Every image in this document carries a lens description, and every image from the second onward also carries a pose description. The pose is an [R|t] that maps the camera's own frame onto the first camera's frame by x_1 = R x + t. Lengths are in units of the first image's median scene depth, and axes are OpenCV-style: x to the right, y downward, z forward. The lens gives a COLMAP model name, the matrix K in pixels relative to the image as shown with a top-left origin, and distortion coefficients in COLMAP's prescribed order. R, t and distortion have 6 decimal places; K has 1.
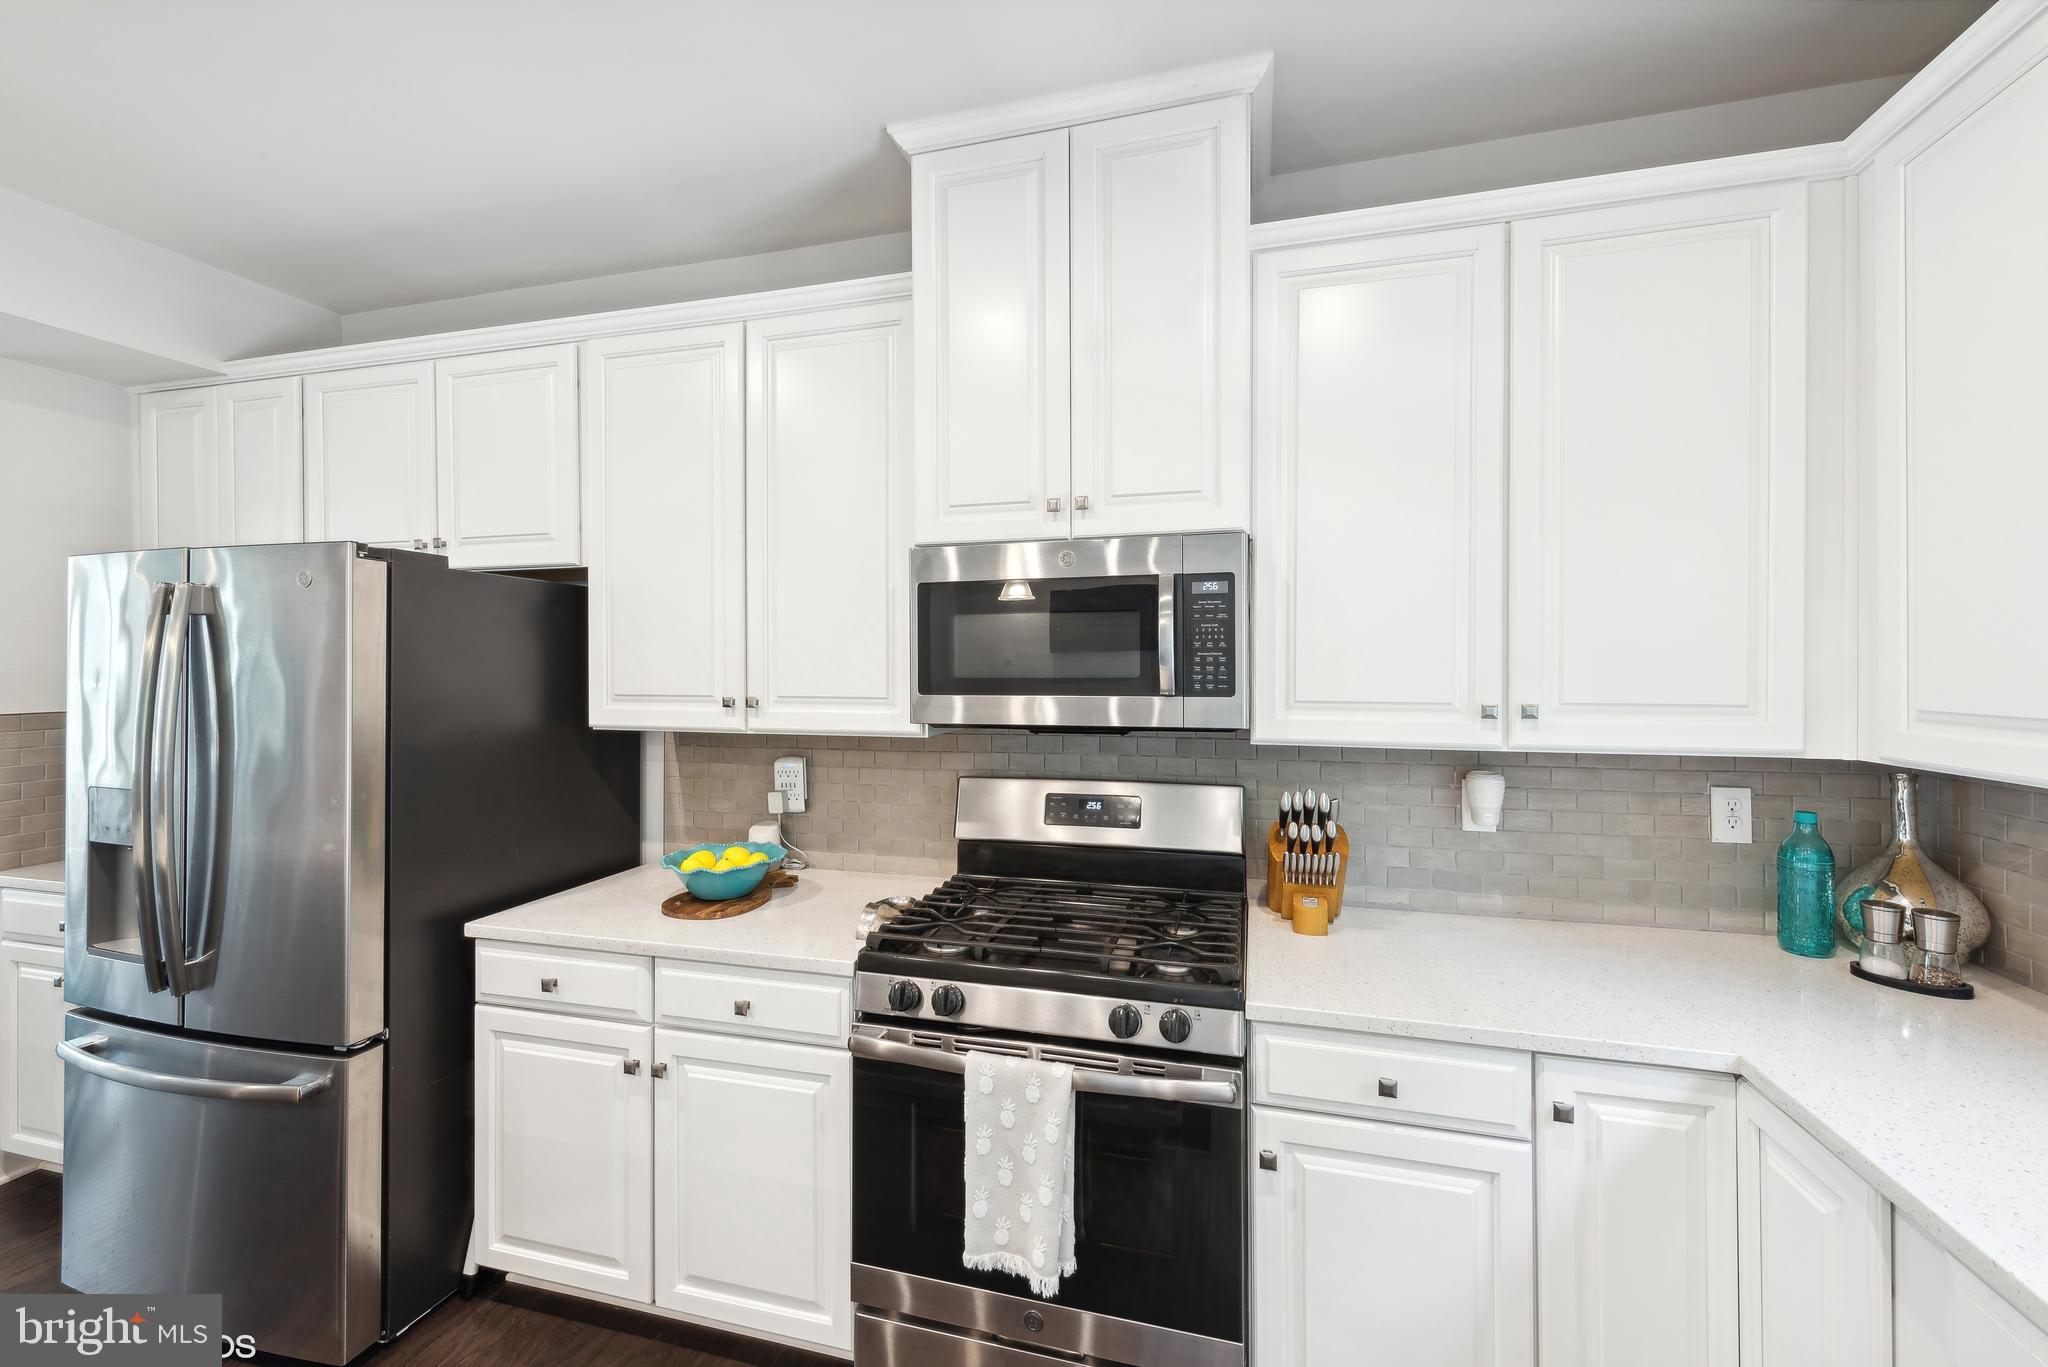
lens RADIAL K [[807.8, 0, 1042.6], [0, 807.8, 666.8], [0, 0, 1]] dist [0.012278, -0.004167]
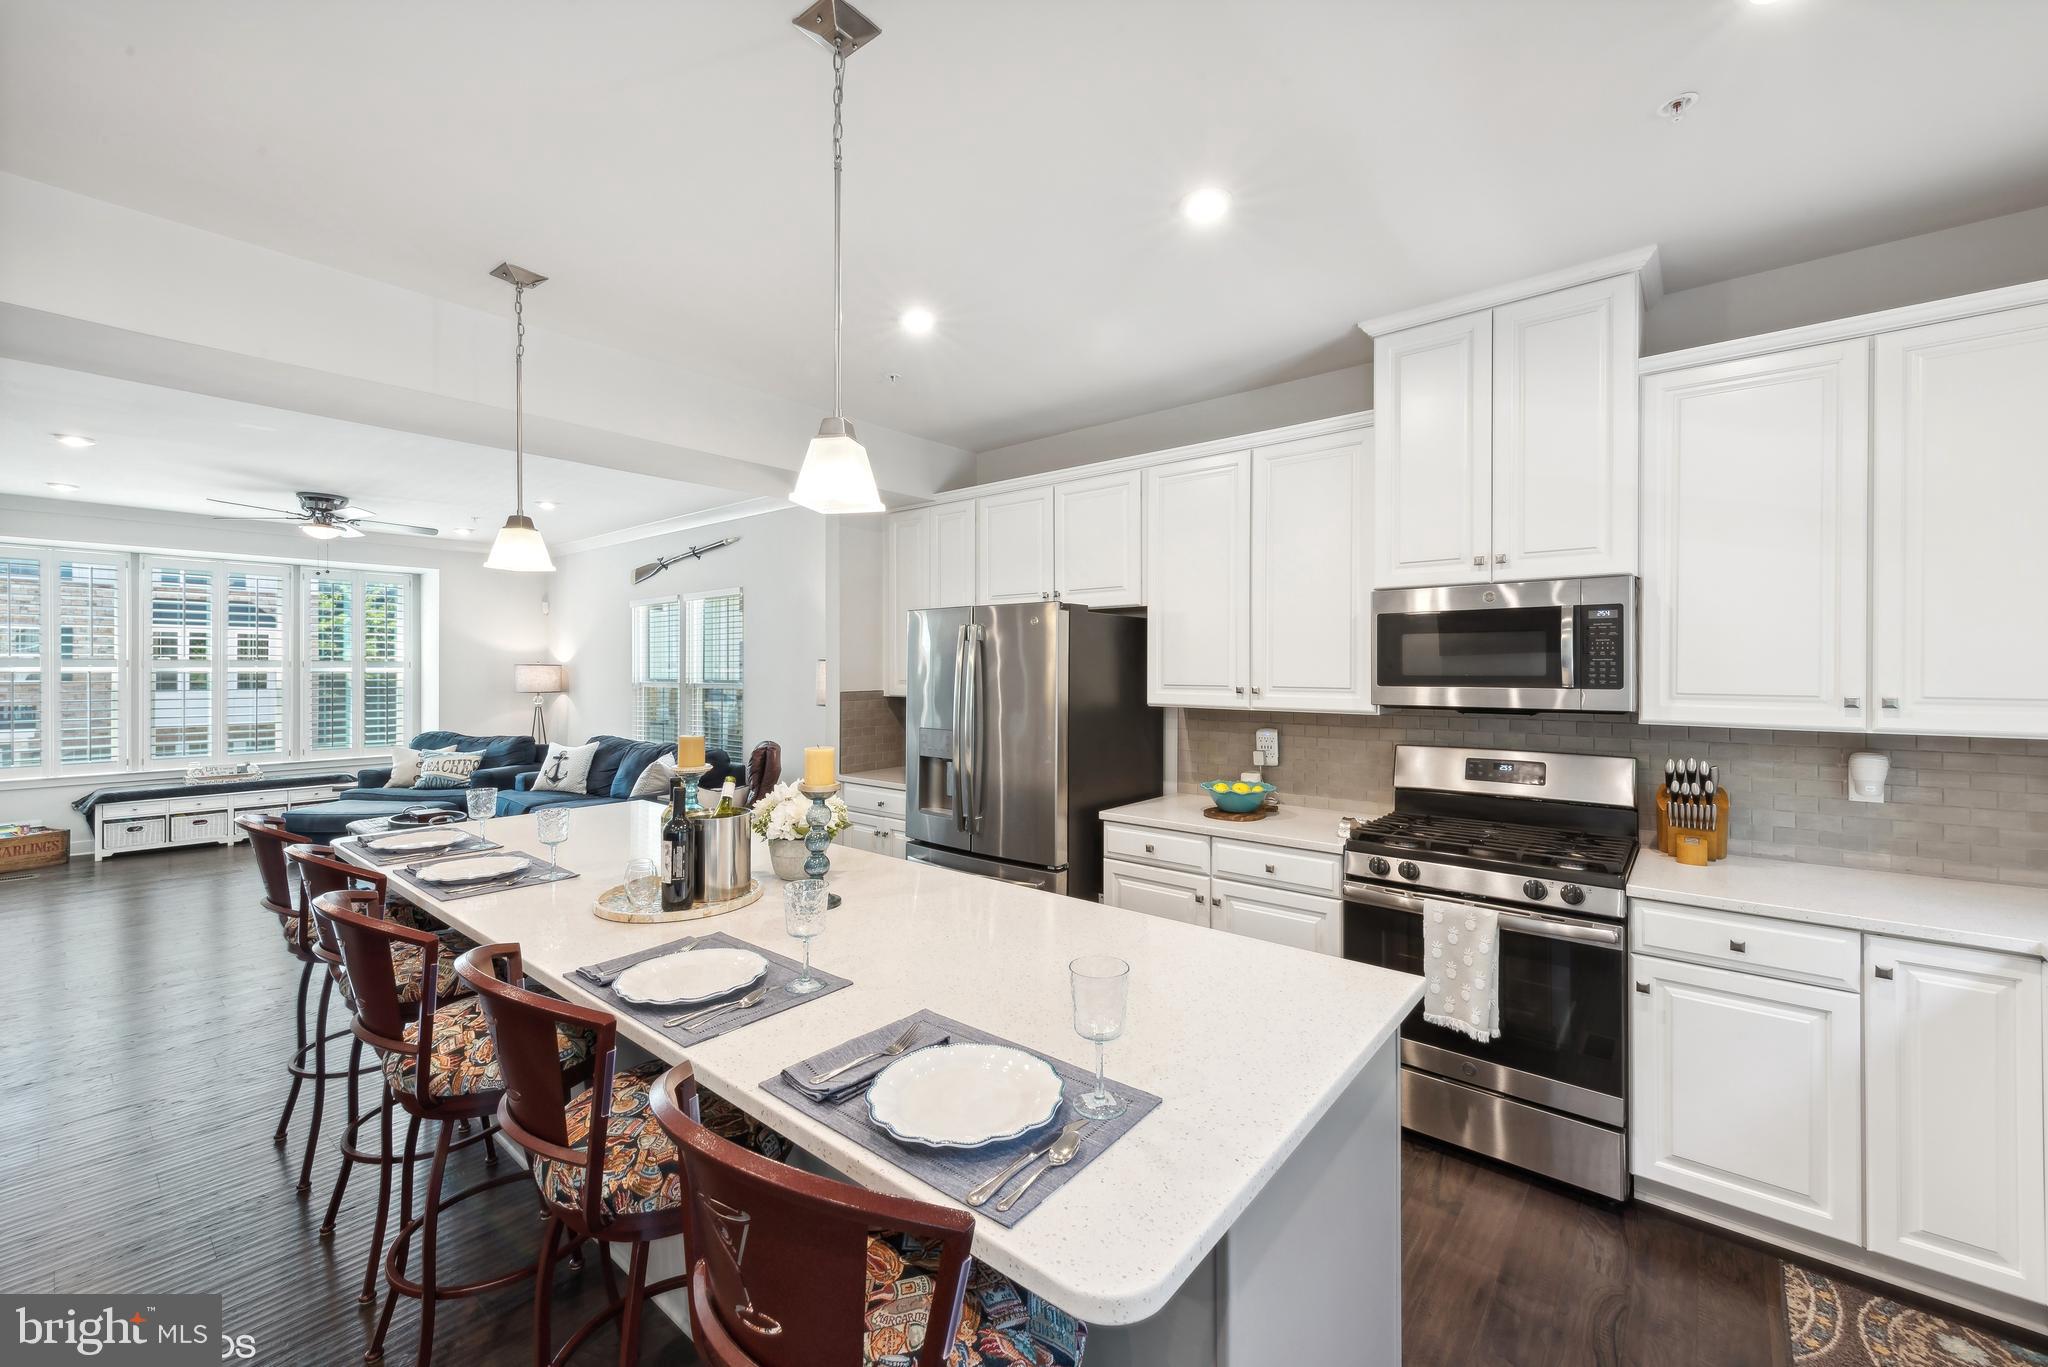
lens RADIAL K [[807.8, 0, 1040.8], [0, 807.8, 671.5], [0, 0, 1]] dist [0.012278, -0.004167]
pose [[0.910372, 0.003838, -0.413772, -0.097014], [-0.001360, 0.999979, 0.006282, -0.002082], [0.413788, -0.005156, 0.910359, -0.665107]]
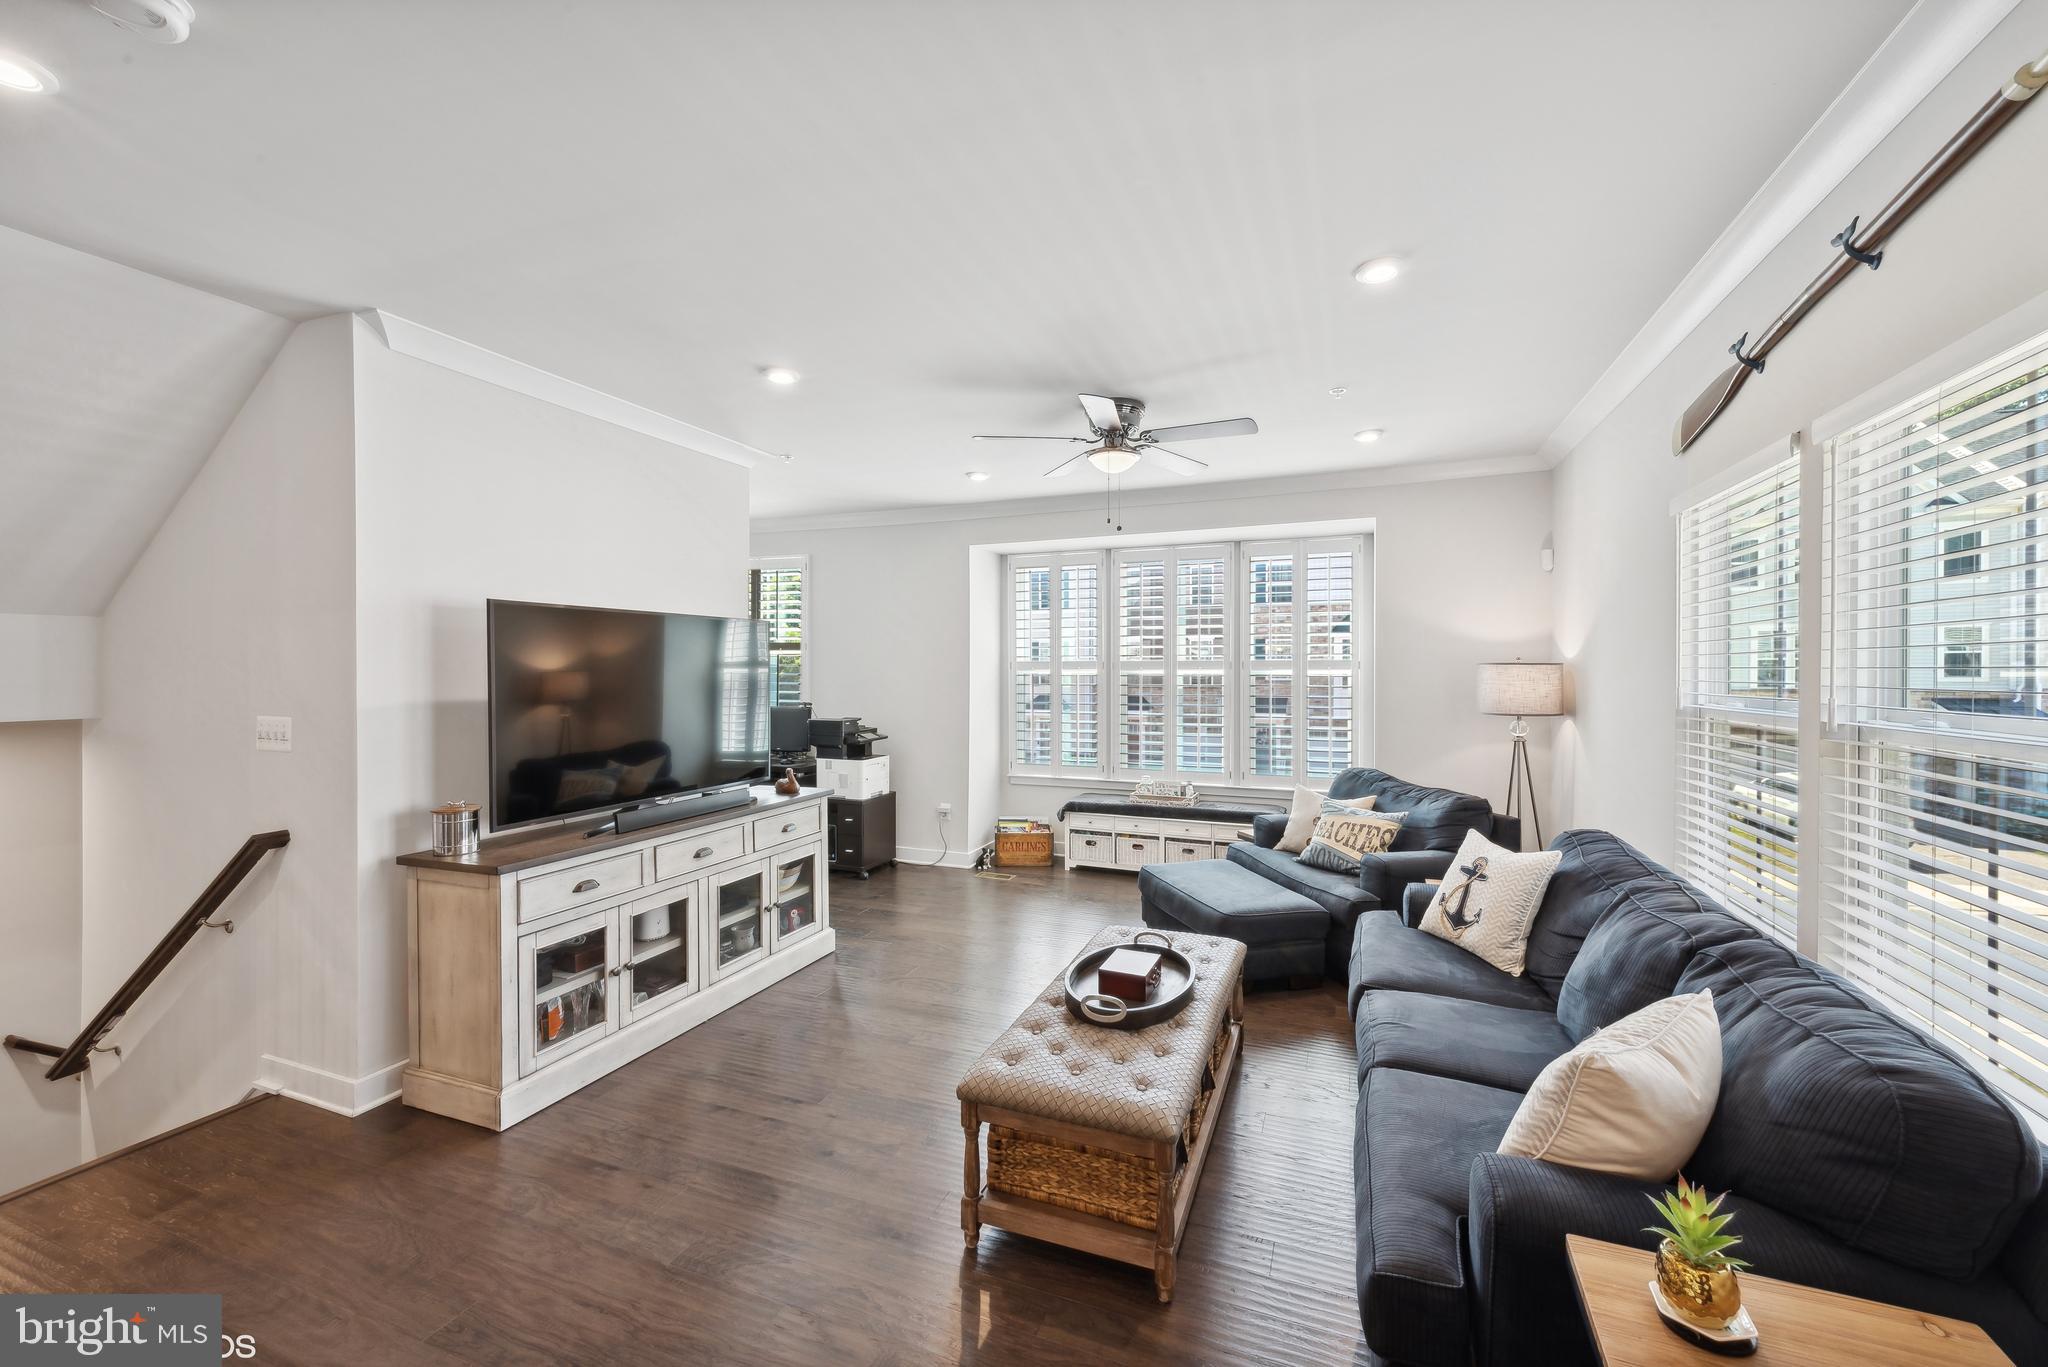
lens RADIAL K [[807.8, 0, 1033.9], [0, 807.8, 677.3], [0, 0, 1]] dist [0.012278, -0.004167]
pose [[-0.114646, 0.009866, -0.993357, -1.889526], [0.003450, 0.999949, 0.009534, 0.006905], [0.993400, -0.002334, -0.114674, 1.086761]]
